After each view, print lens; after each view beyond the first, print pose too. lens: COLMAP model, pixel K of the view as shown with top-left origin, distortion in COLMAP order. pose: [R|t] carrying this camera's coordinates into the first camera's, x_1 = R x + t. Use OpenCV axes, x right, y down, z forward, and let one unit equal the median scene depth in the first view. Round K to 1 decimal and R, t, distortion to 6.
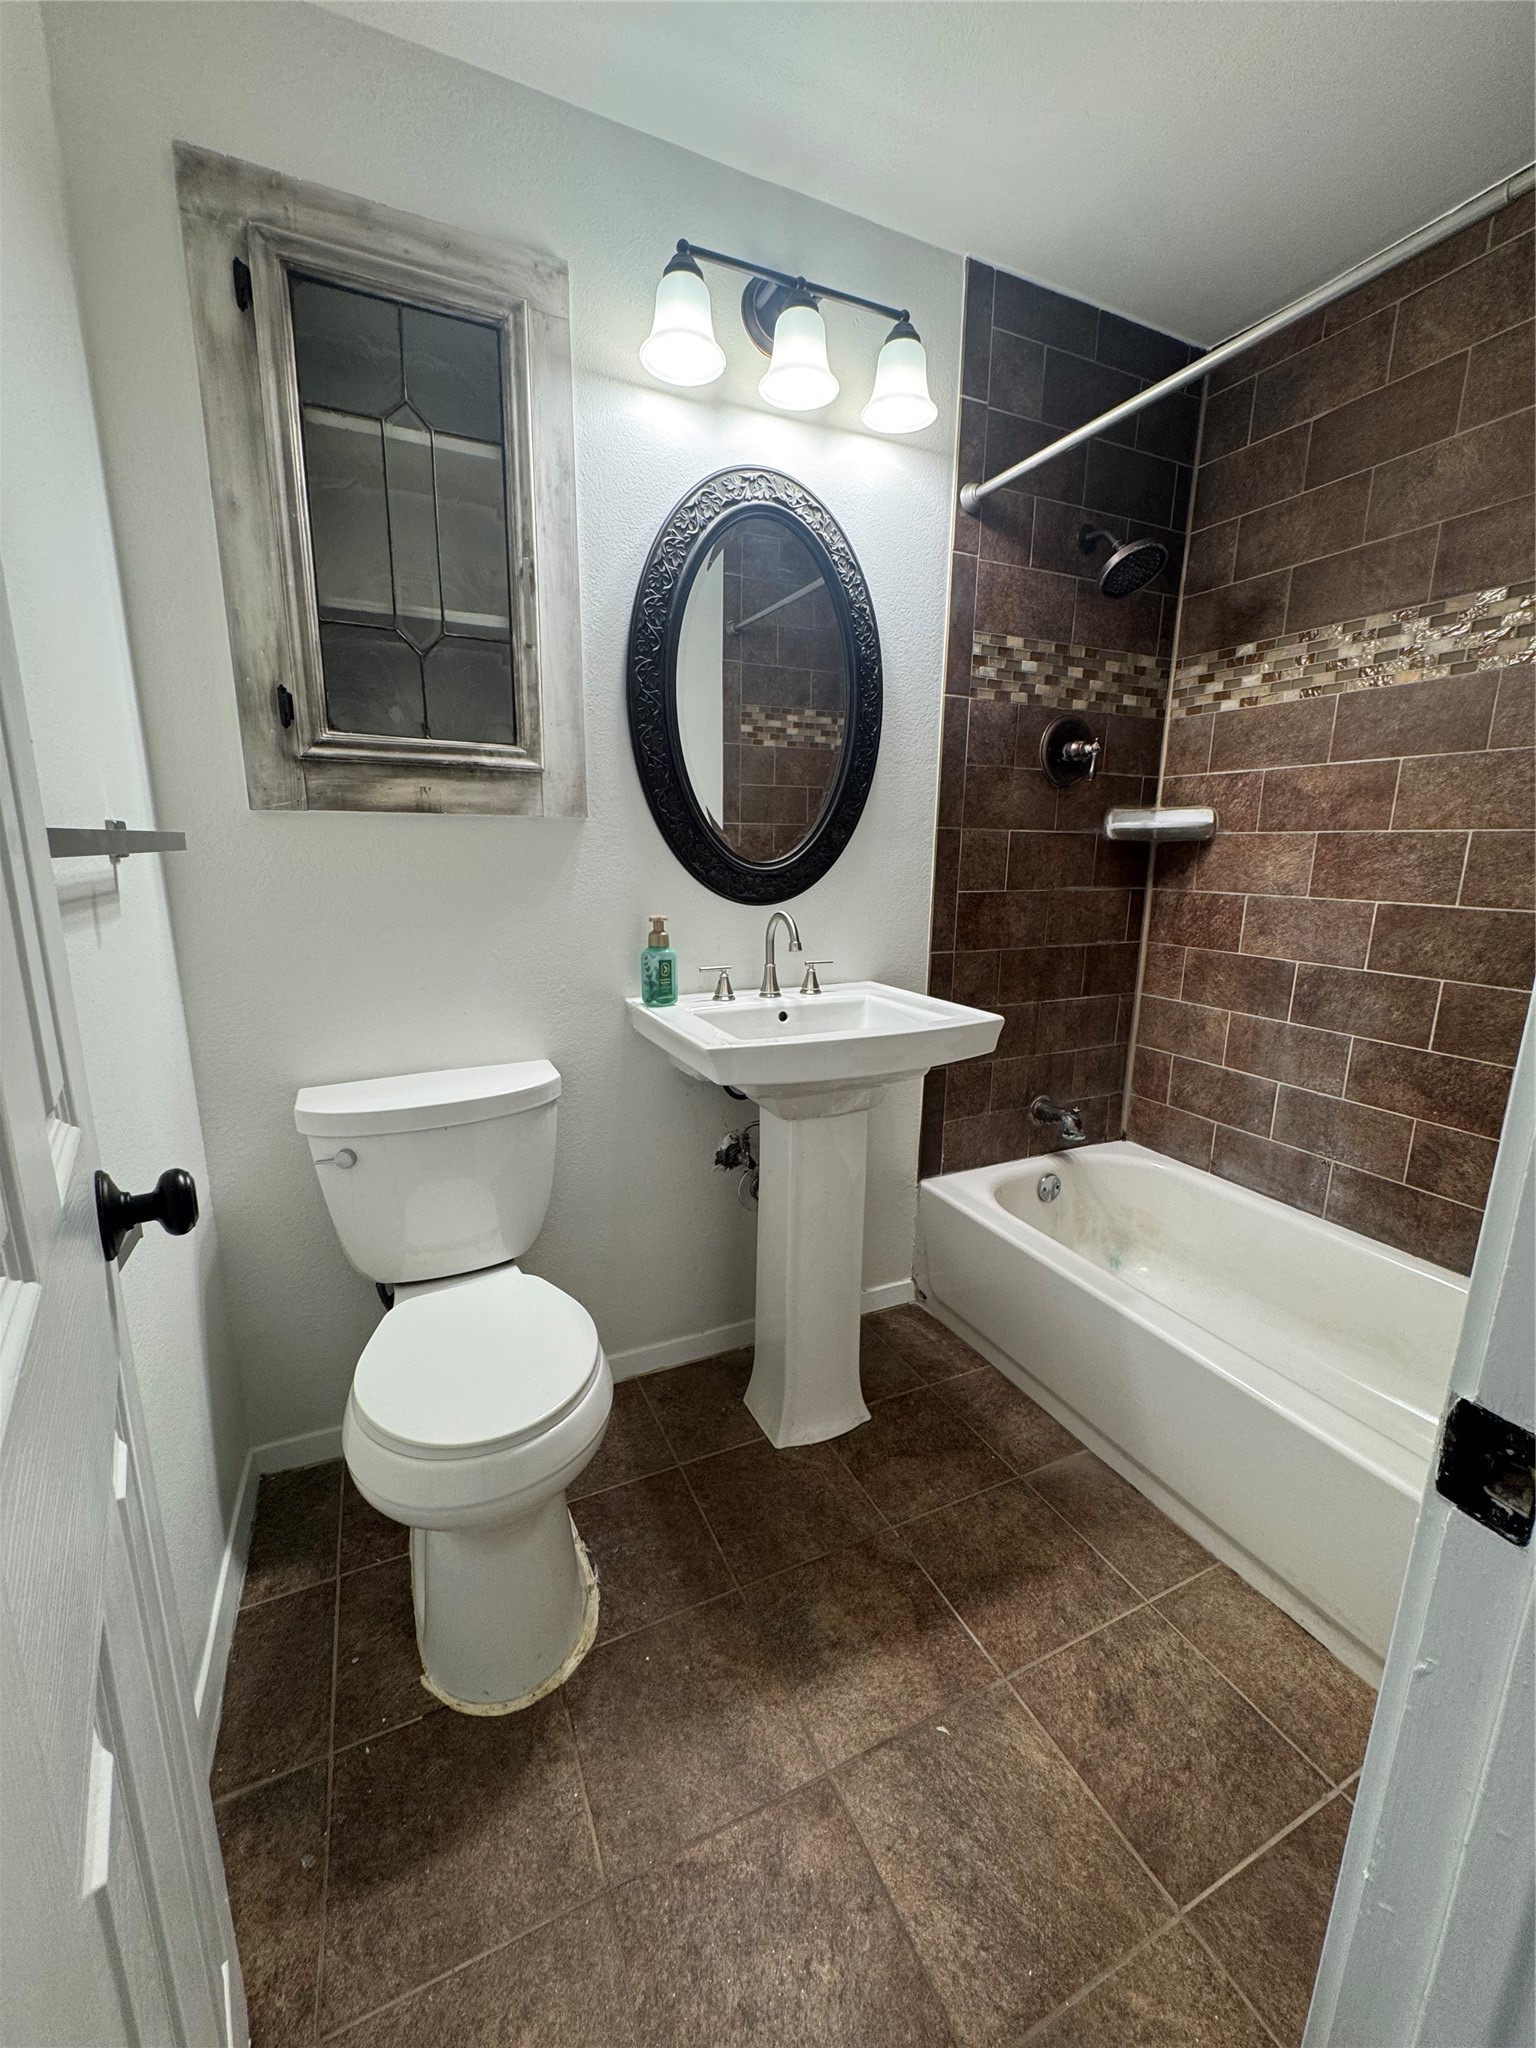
lens RADIAL K [[816.7, 0, 768.0], [0, 816.7, 1024.0], [0, 0, 1]] dist [-0.001534, -0.000031]
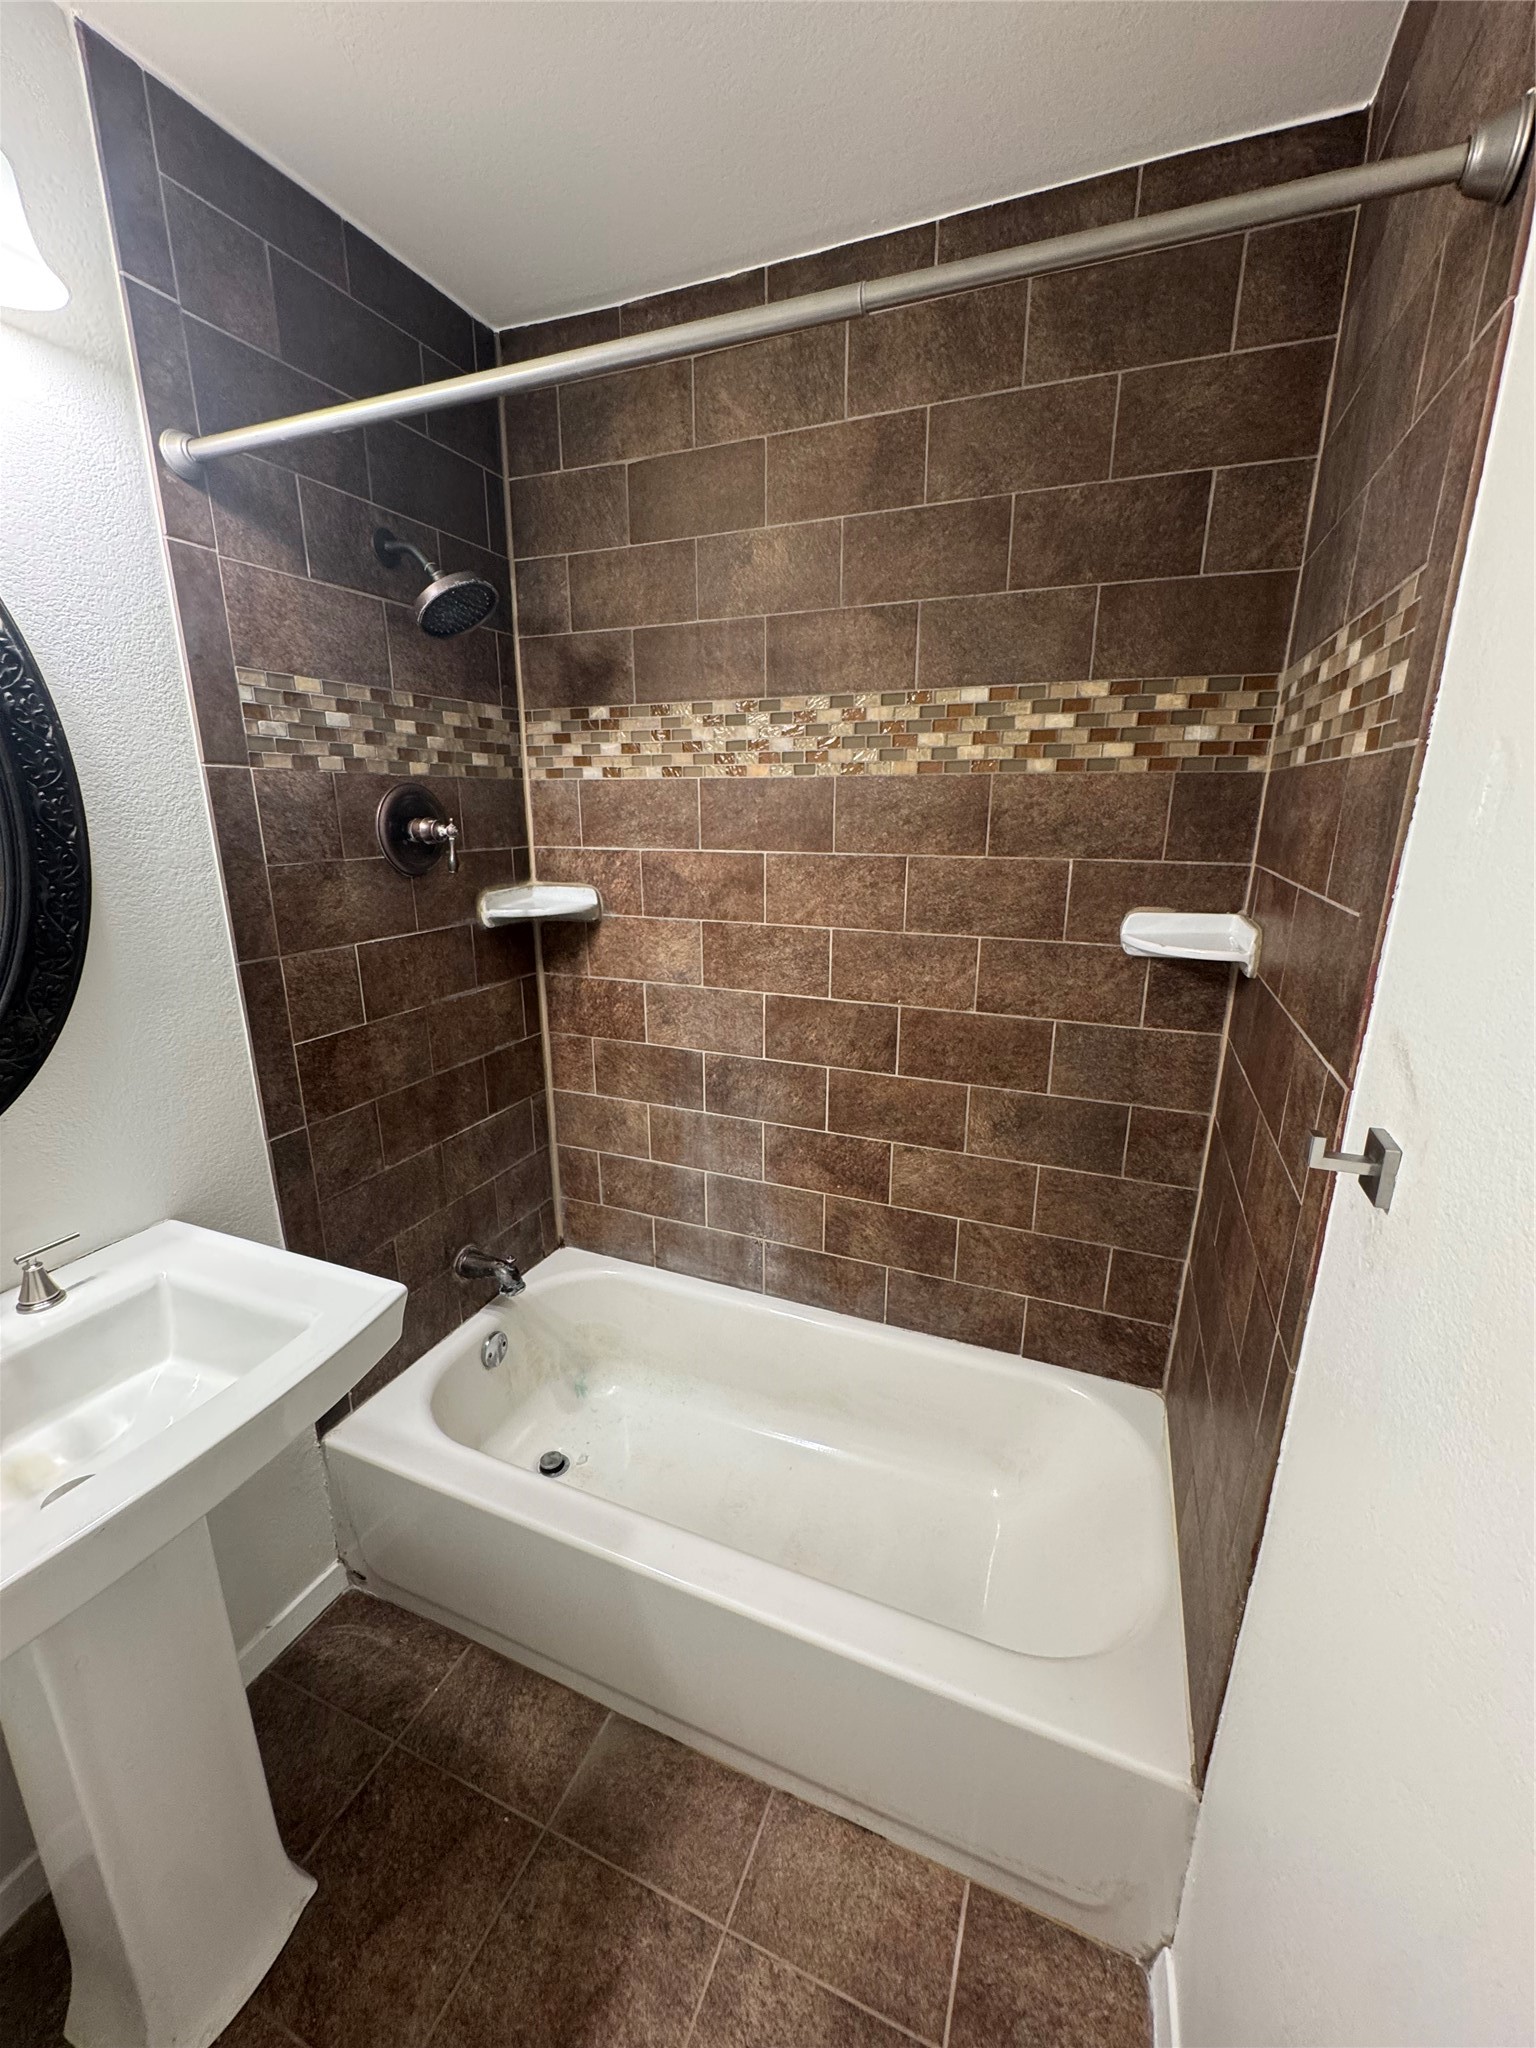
lens RADIAL K [[816.7, 0, 768.0], [0, 816.7, 1024.0], [0, 0, 1]] dist [-0.001534, -0.000031]
pose [[0.738999, -0.185600, 0.647636, 0.088411], [0.150230, 0.982497, 0.110141, -0.201885], [-0.656743, 0.015900, 0.753947, 0.224474]]
